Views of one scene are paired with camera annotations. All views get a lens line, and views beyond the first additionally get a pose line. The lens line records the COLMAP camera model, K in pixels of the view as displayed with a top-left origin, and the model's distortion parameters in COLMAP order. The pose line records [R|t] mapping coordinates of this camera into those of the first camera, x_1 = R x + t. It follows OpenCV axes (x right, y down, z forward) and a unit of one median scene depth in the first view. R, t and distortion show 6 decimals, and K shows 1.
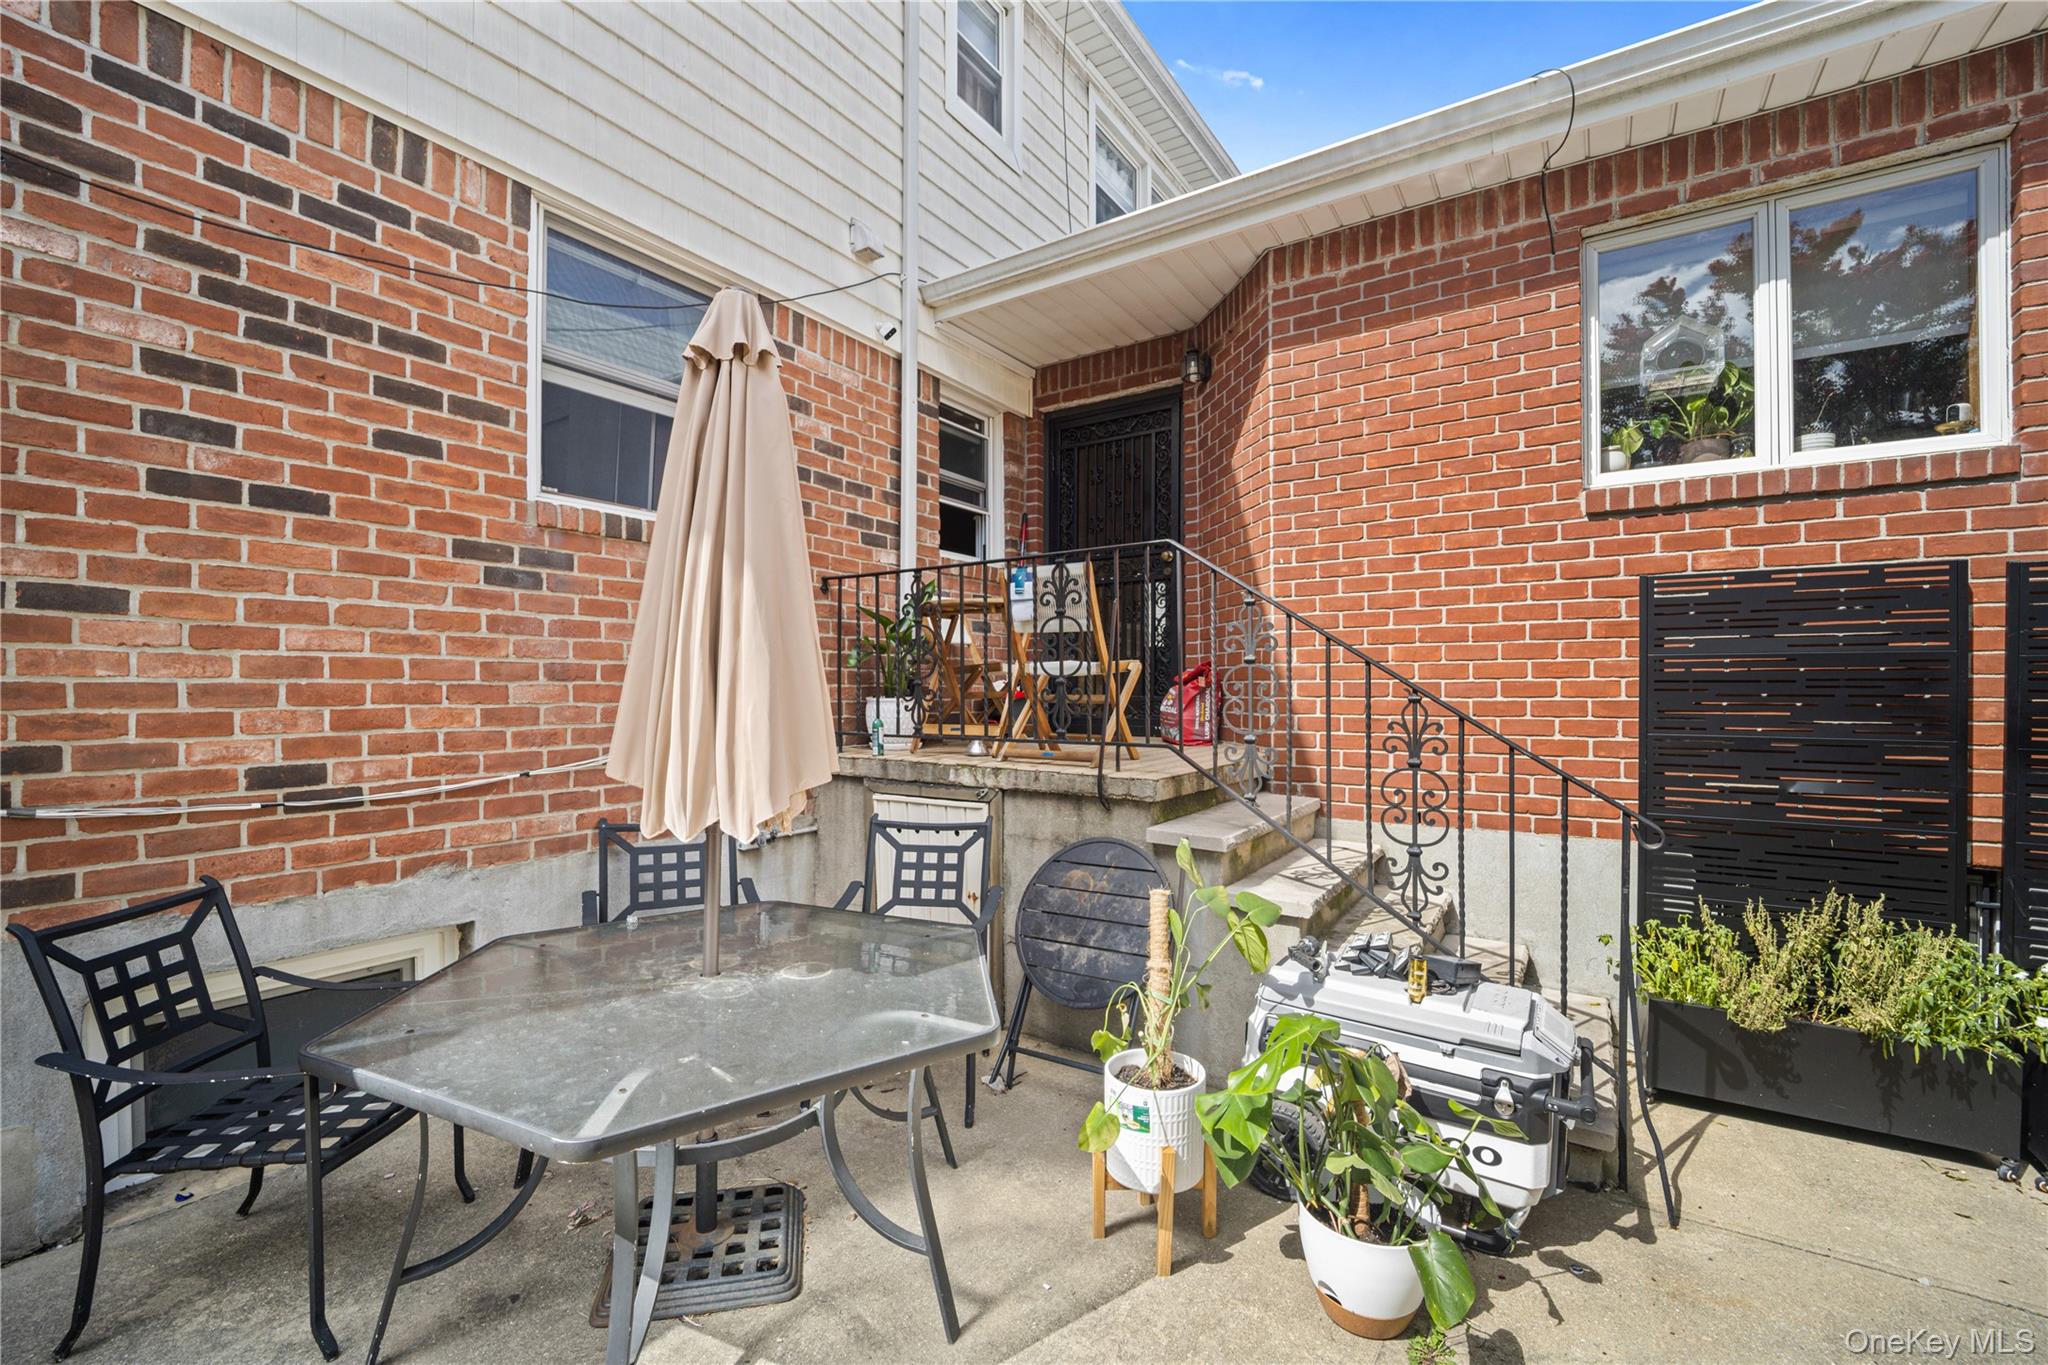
lens RADIAL K [[852.6, 0, 1035.0], [0, 852.6, 679.9], [0, 0, 1]] dist [-0.002741, -0.000057]
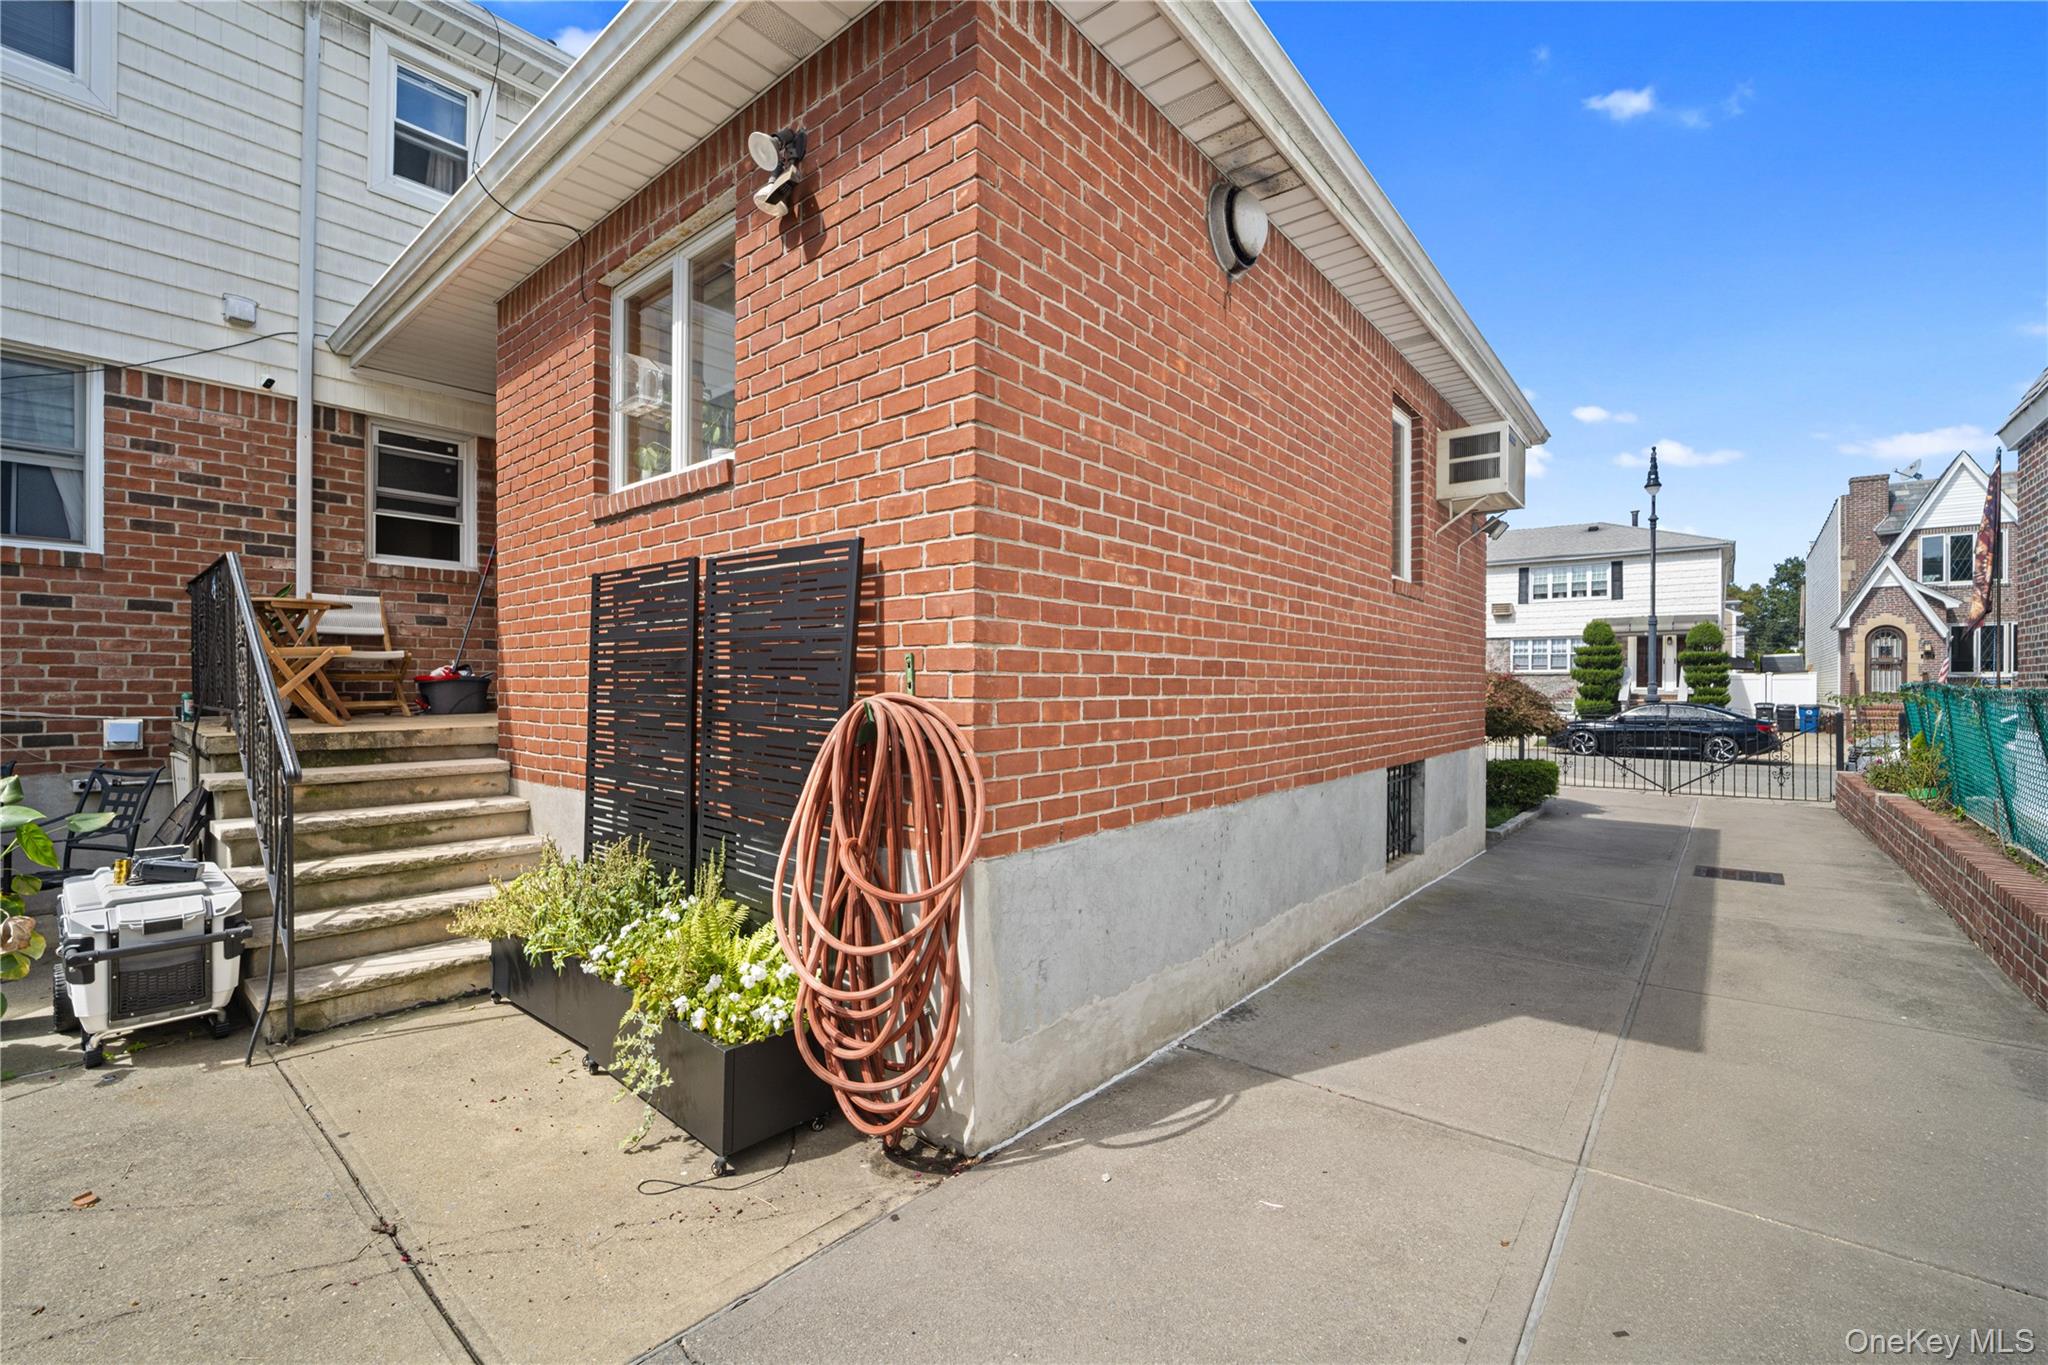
lens RADIAL K [[852.6, 0, 1012.5], [0, 852.6, 683.4], [0, 0, 1]] dist [-0.002741, -0.000057]
pose [[0.988710, 0.002587, -0.149818, 1.063976], [-0.001583, 0.999975, 0.006820, 0.019164], [0.149832, -0.006506, 0.988690, -0.060676]]
